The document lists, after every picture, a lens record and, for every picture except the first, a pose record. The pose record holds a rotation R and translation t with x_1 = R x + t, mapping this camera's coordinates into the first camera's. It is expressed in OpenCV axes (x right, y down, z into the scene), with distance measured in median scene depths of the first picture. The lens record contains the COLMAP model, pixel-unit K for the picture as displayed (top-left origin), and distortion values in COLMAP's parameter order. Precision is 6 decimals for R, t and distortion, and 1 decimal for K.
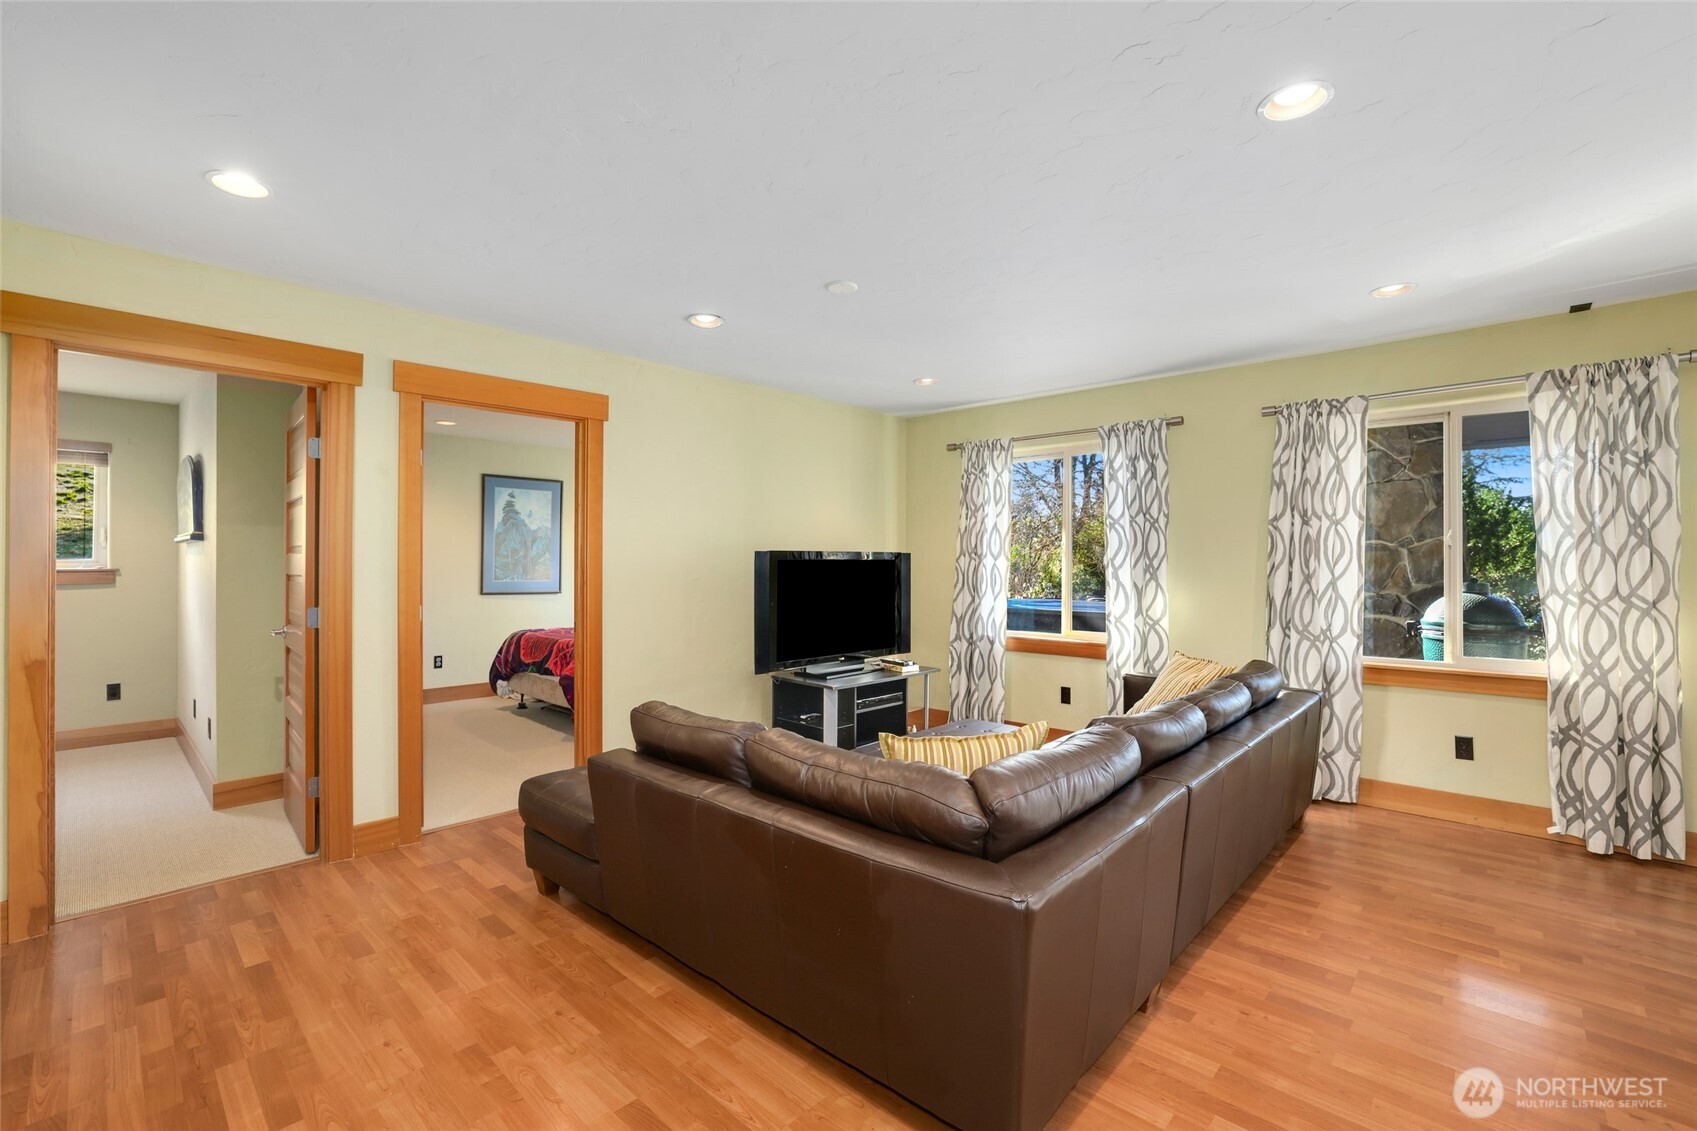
lens RADIAL K [[733.9, 0, 849.7], [0, 733.9, 565.6], [0, 0, 1]] dist [-0.000093, 0.000000]
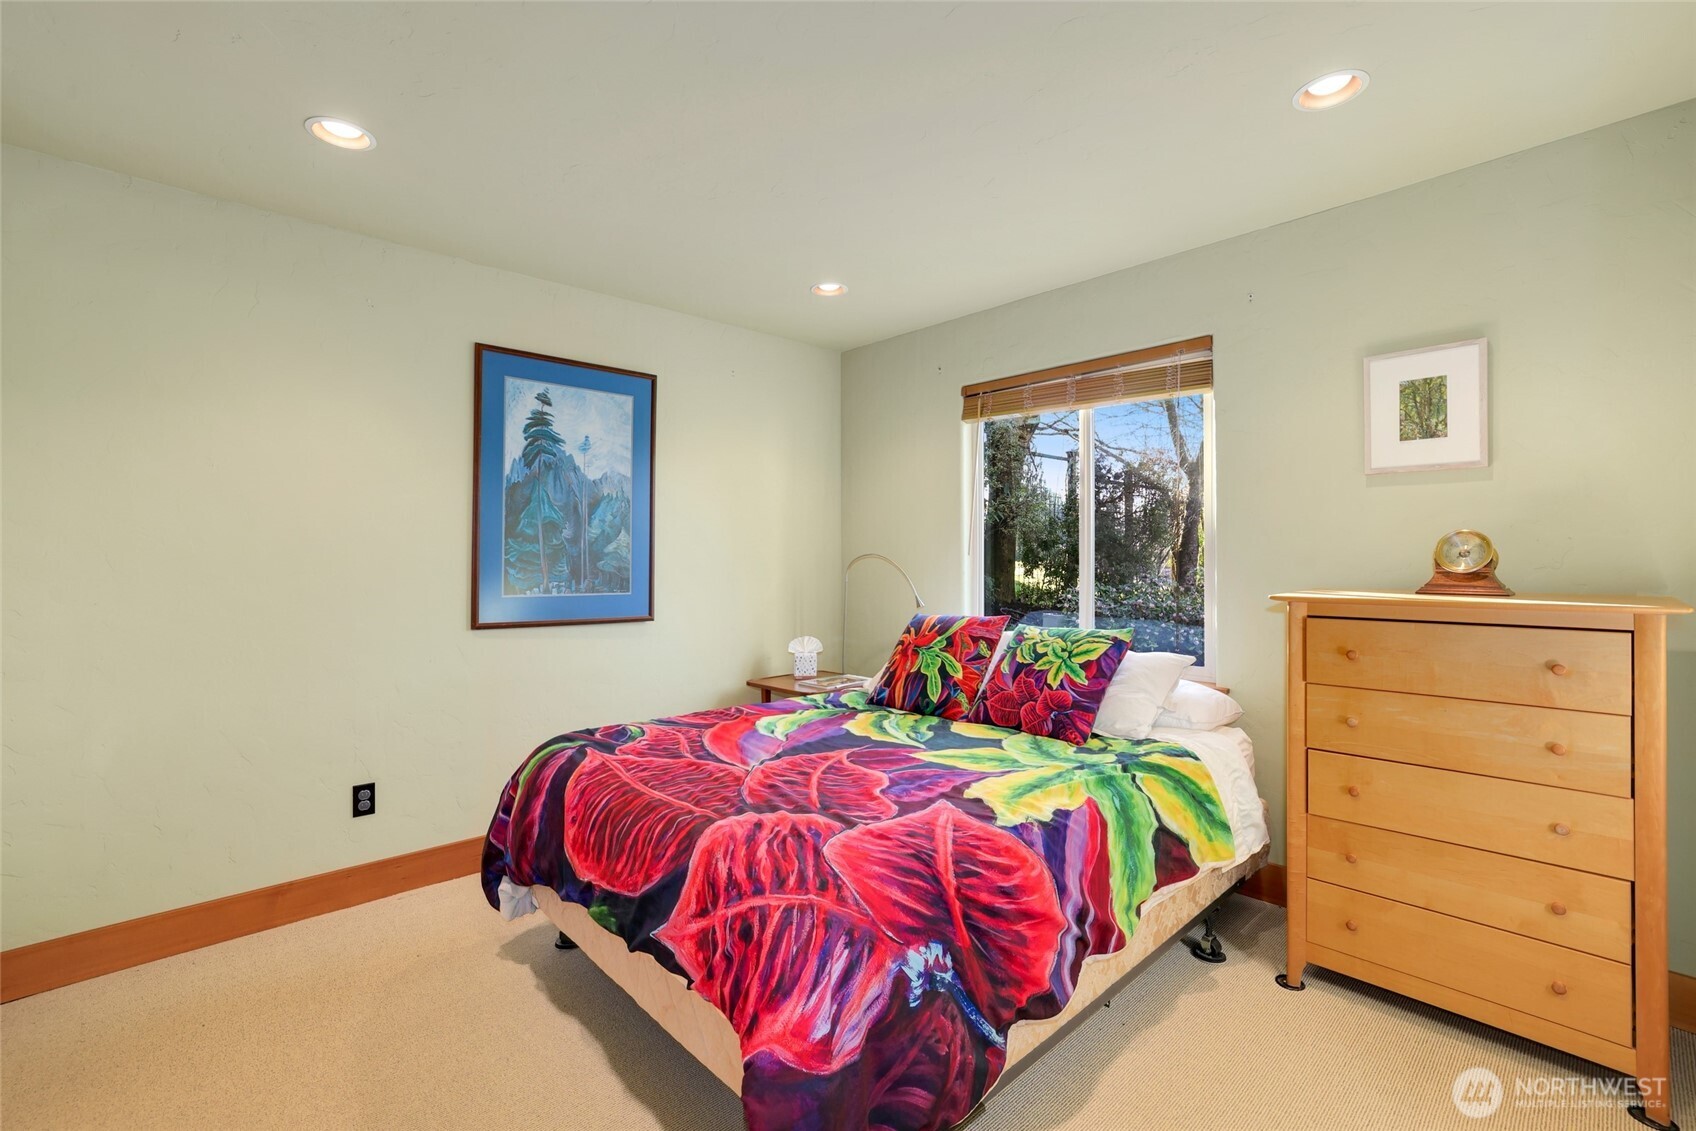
lens RADIAL K [[733.5, 0, 846.2], [0, 733.5, 563.5], [0, 0, 1]] dist [-0.000093, 0.000000]
pose [[0.998043, -0.001854, -0.062497, -0.254913], [0.001912, 0.999998, 0.000870, 0.002099], [0.062495, -0.000988, 0.998045, 0.576926]]
